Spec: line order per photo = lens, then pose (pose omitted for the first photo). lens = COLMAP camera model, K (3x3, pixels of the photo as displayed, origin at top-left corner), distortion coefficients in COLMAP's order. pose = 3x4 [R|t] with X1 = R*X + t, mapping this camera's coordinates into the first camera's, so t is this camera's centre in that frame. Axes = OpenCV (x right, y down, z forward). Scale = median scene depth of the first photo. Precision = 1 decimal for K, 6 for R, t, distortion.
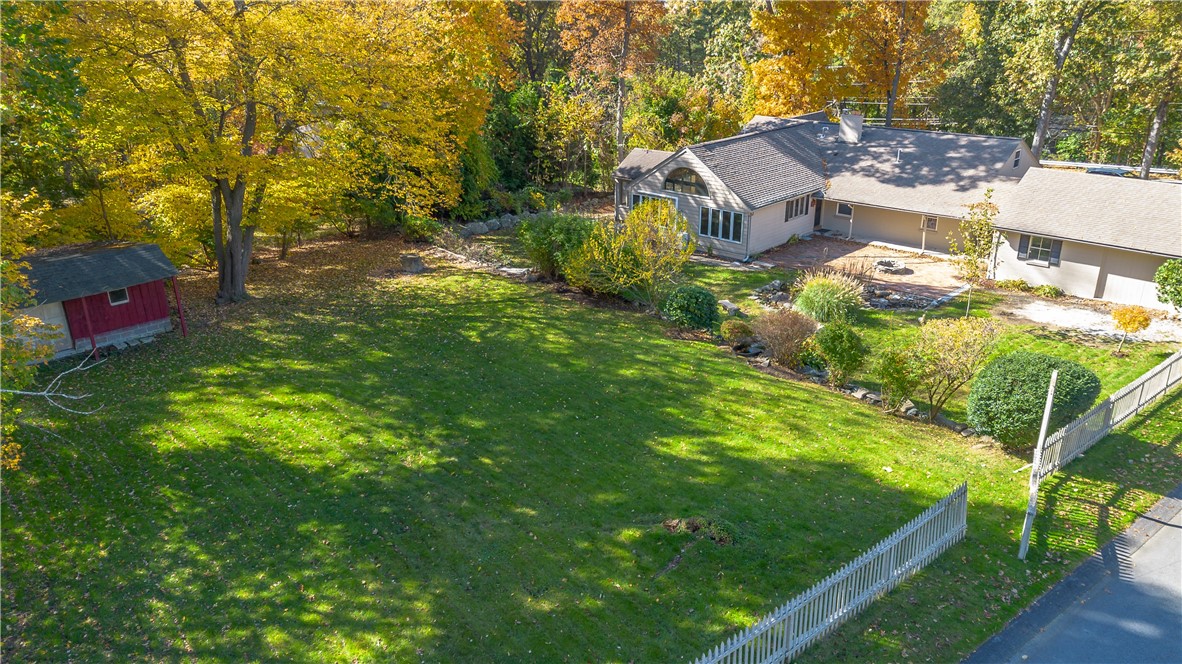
lens RADIAL K [[845.3, 0, 594.6], [0, 845.3, 335.0], [0, 0, 1]] dist [0.071720, -0.070033]
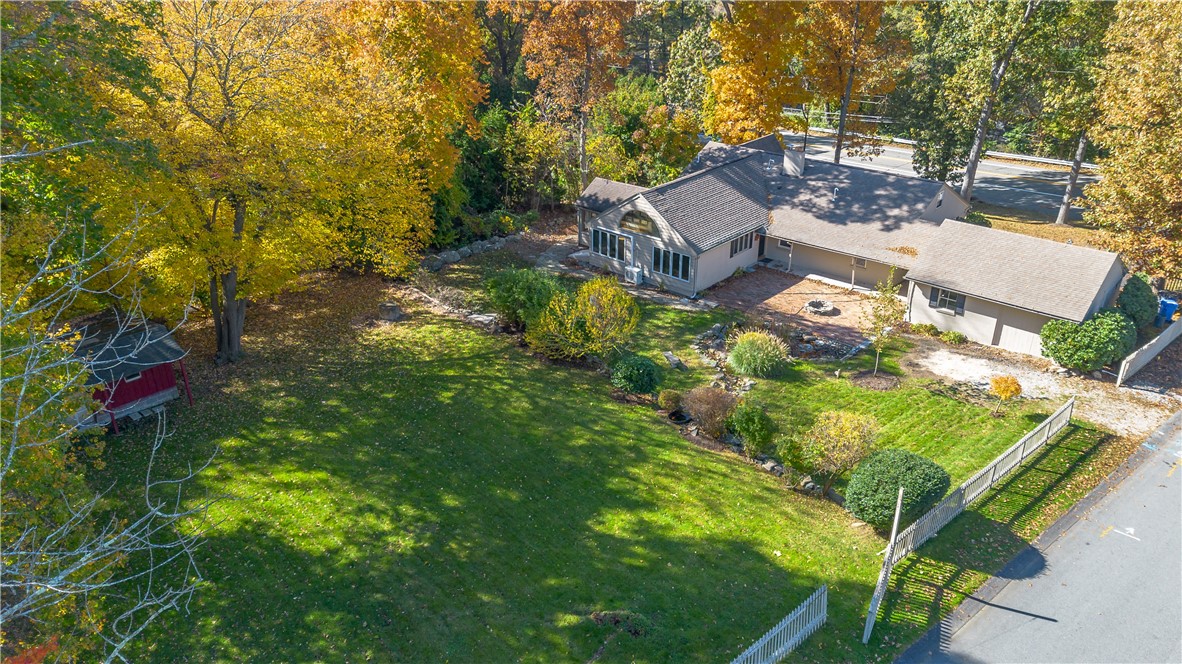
lens RADIAL K [[845.3, 0, 594.6], [0, 845.3, 335.0], [0, 0, 1]] dist [0.071720, -0.070033]
pose [[0.999756, -0.007581, 0.020736, 0.029817], [0.005880, 0.996703, 0.080926, -0.146911], [-0.021282, -0.080784, 0.996504, -0.116560]]
